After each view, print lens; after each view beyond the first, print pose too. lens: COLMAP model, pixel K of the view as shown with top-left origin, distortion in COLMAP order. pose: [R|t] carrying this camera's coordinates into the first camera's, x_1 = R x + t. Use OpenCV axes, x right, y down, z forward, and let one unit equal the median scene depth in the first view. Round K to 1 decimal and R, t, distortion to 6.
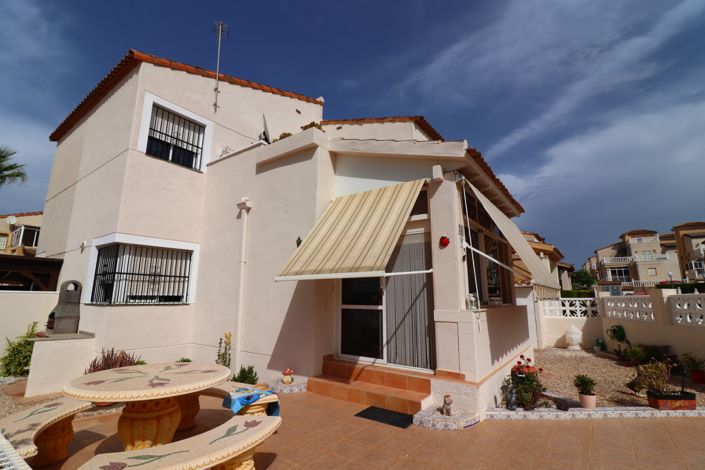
lens RADIAL K [[328.7, 0, 348.2], [0, 328.7, 233.3], [0, 0, 1]] dist [-0.001240, -0.012514]
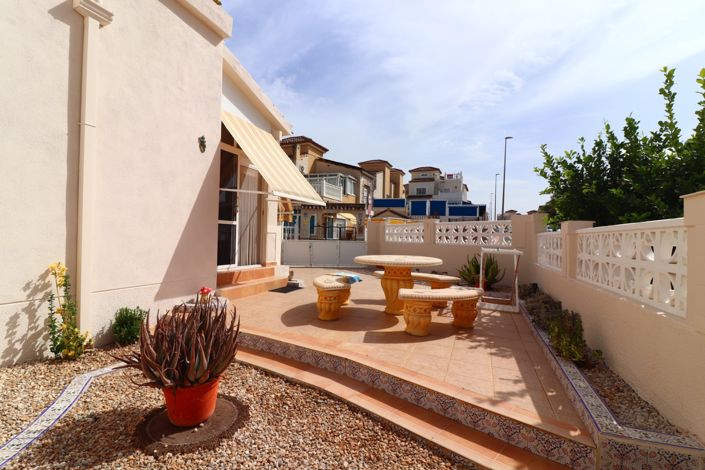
lens RADIAL K [[328.7, 0, 348.2], [0, 328.7, 233.3], [0, 0, 1]] dist [-0.001240, -0.012514]
pose [[-0.253994, 0.001449, 0.967205, -0.892902], [-0.208370, 0.976435, -0.056182, 0.189484], [-0.944494, -0.215806, -0.247707, 0.698642]]
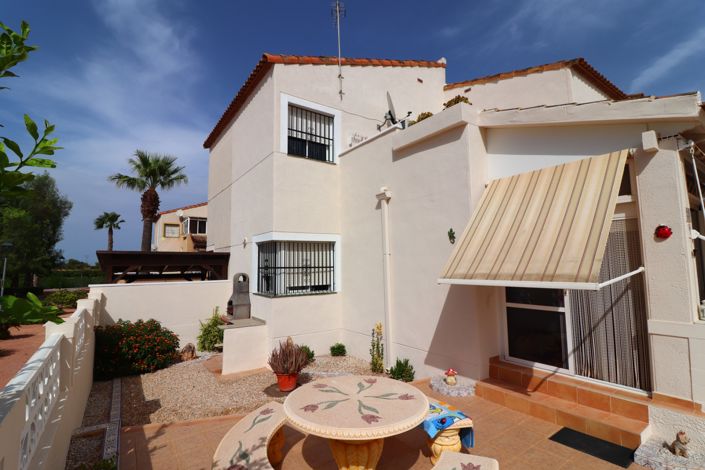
lens RADIAL K [[330.2, 0, 349.0], [0, 330.2, 235.7], [0, 0, 1]] dist [-0.000469, -0.013937]
pose [[0.944133, -0.047811, -0.326078, -0.104433], [0.080520, 0.992900, 0.087557, -0.063541], [0.319577, -0.108922, 0.941279, 0.036337]]
